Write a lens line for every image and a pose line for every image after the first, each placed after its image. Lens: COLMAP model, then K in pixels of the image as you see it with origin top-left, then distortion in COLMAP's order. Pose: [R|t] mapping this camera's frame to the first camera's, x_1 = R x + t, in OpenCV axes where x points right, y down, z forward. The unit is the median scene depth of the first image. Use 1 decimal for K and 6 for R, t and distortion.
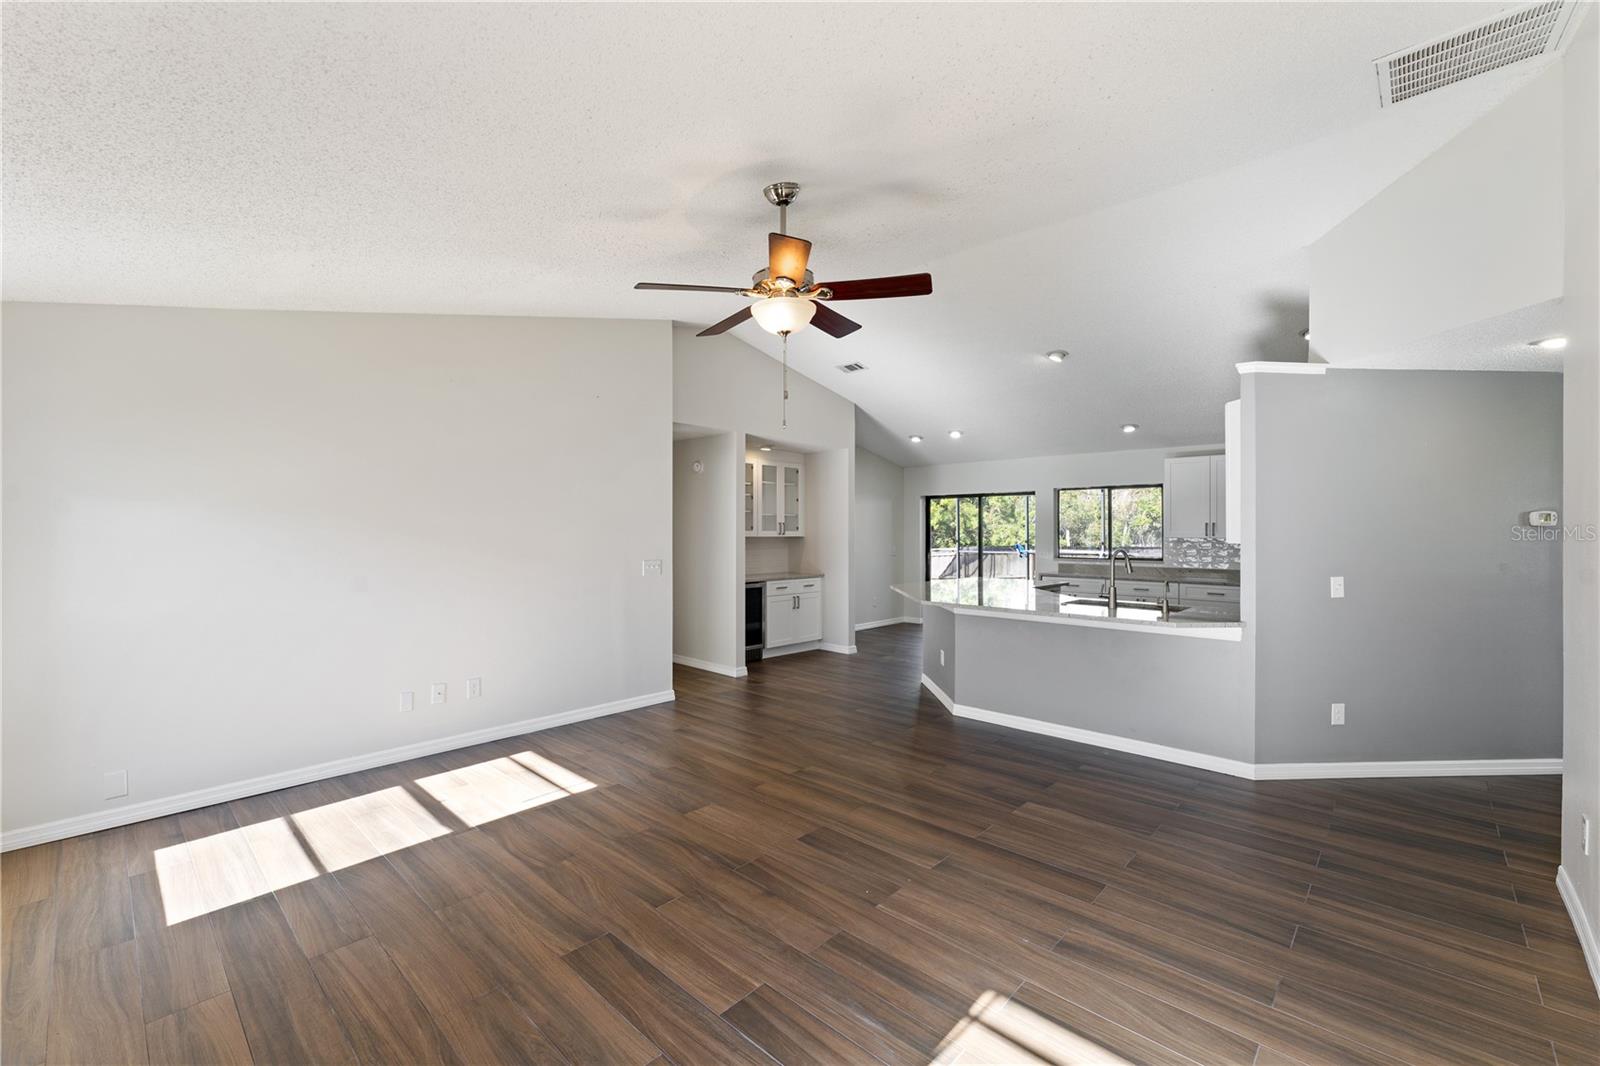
lens RADIAL K [[665.0, 0, 799.4], [0, 665.0, 525.8], [0, 0, 1]] dist [0.002677, -0.000860]
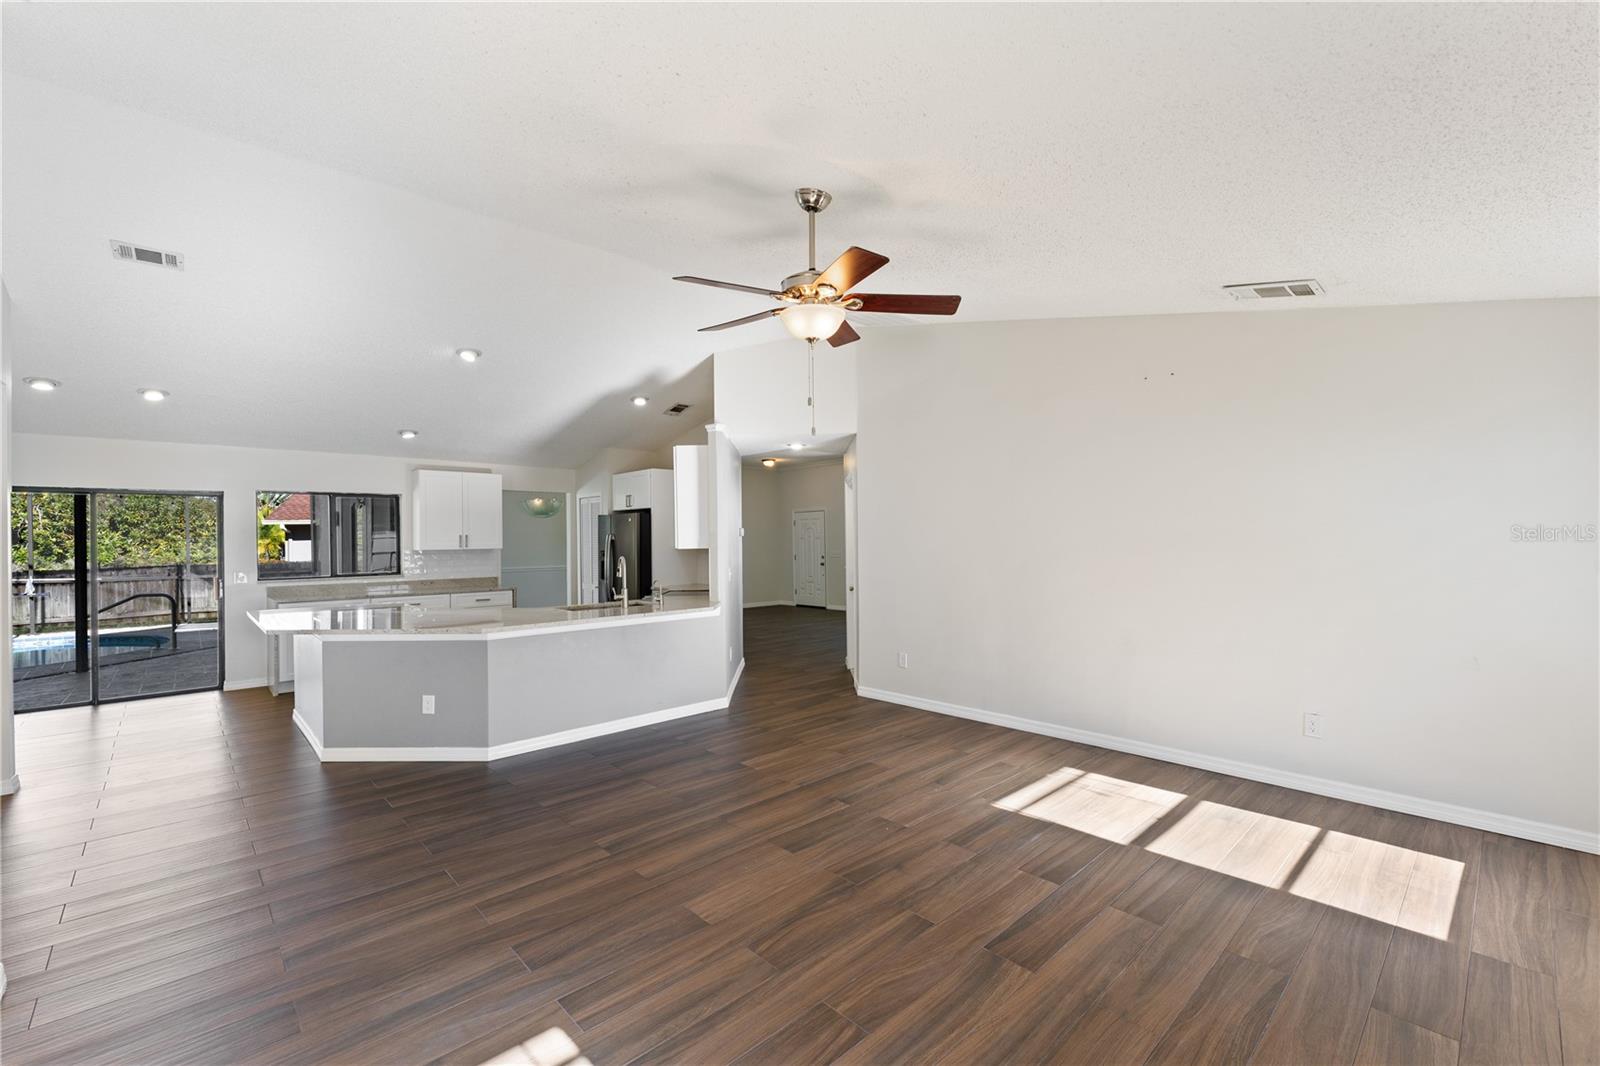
lens RADIAL K [[665.0, 0, 799.3], [0, 665.0, 541.0], [0, 0, 1]] dist [0.002677, -0.000860]
pose [[0.069203, -0.006041, 0.997584, -1.050413], [0.005948, 0.999966, 0.005643, 0.004313], [-0.997585, 0.005543, 0.069237, 0.985752]]
